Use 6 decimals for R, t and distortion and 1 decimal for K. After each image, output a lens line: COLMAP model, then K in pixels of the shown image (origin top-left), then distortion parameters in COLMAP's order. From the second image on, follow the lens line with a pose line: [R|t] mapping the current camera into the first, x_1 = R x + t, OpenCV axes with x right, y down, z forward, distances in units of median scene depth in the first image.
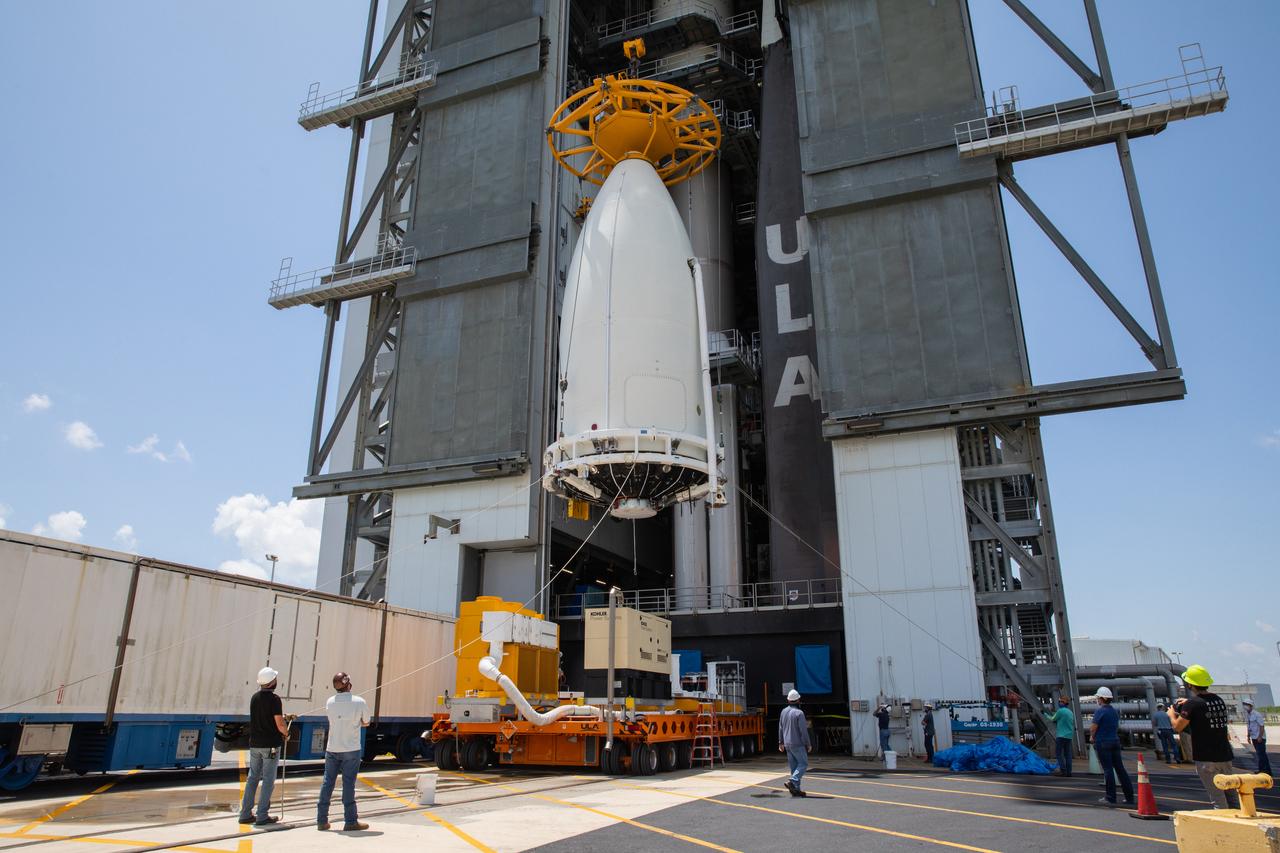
lens RADIAL K [[873.1, 0, 640.0], [0, 873.1, 426.5], [0, 0, 1]] dist [-0.108667, 0.086173]
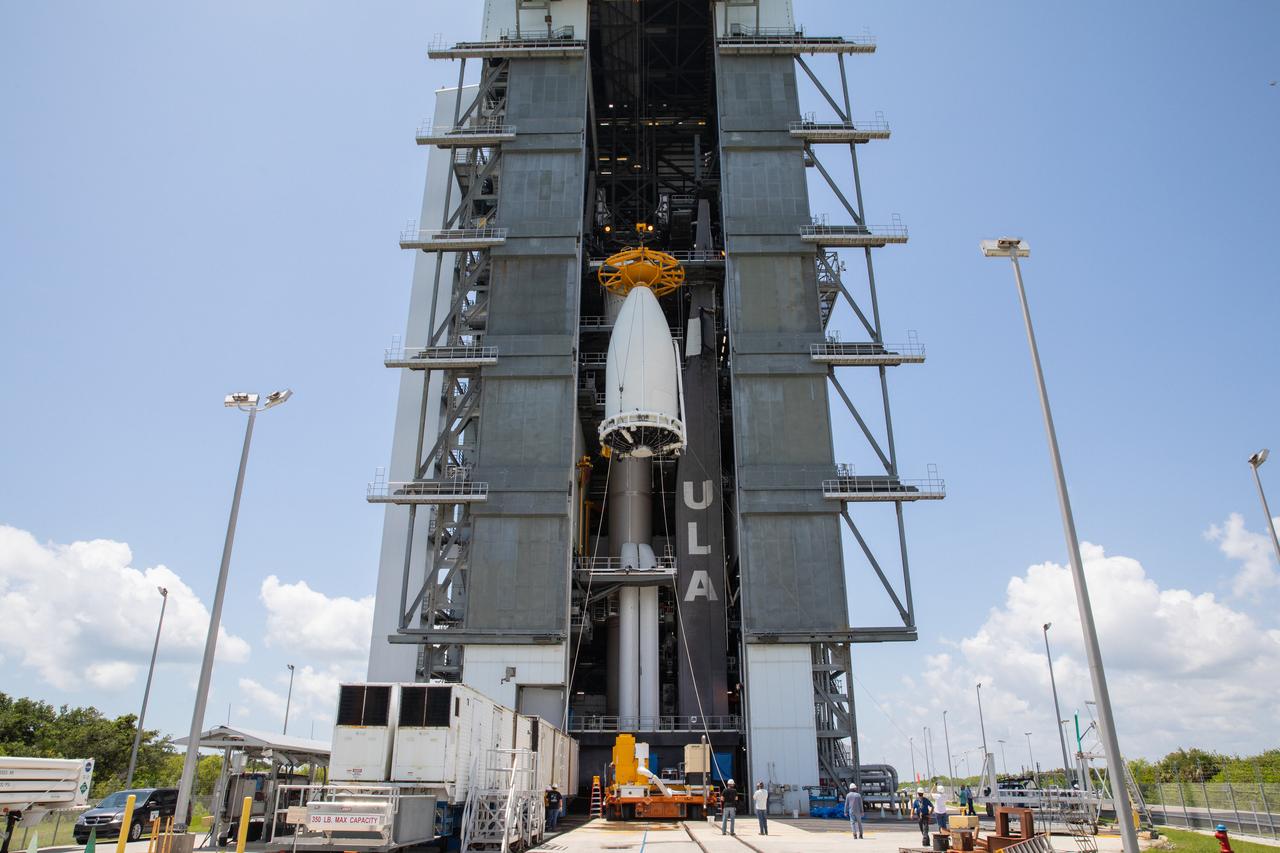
lens RADIAL K [[873.1, 0, 640.0], [0, 873.1, 426.5], [0, 0, 1]] dist [-0.108667, 0.086173]
pose [[0.935914, 0.138218, 0.323977, -0.553534], [-0.113492, 0.989072, -0.094108, -0.203413], [-0.333444, 0.051308, 0.941373, -0.585443]]
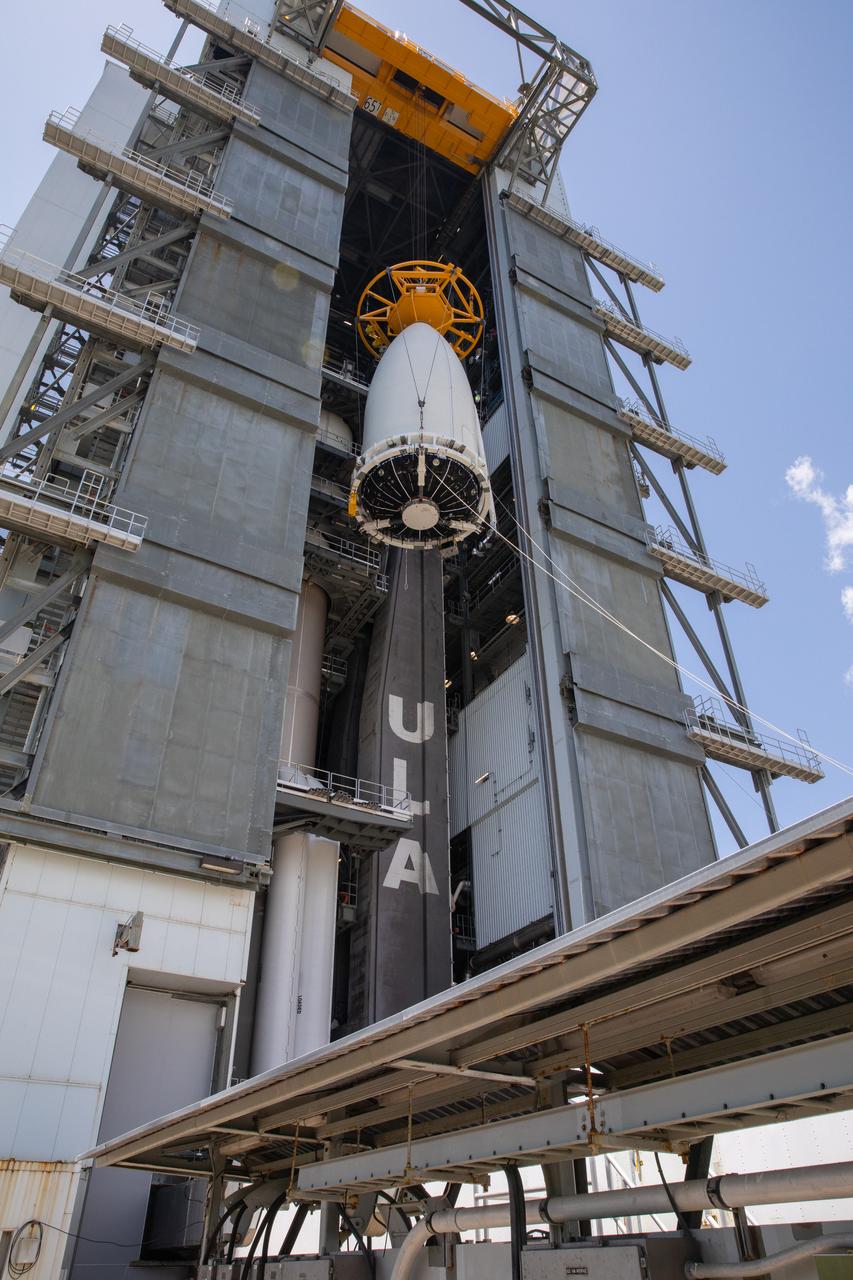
lens RADIAL K [[873.1, 0, 426.5], [0, 873.1, 640.0], [0, 0, 1]] dist [-0.108667, 0.086173]
pose [[0.621891, 0.468742, 0.627321, -0.548879], [-0.243834, 0.877154, -0.413697, 0.125331], [-0.744175, 0.104312, 0.659790, 0.390961]]
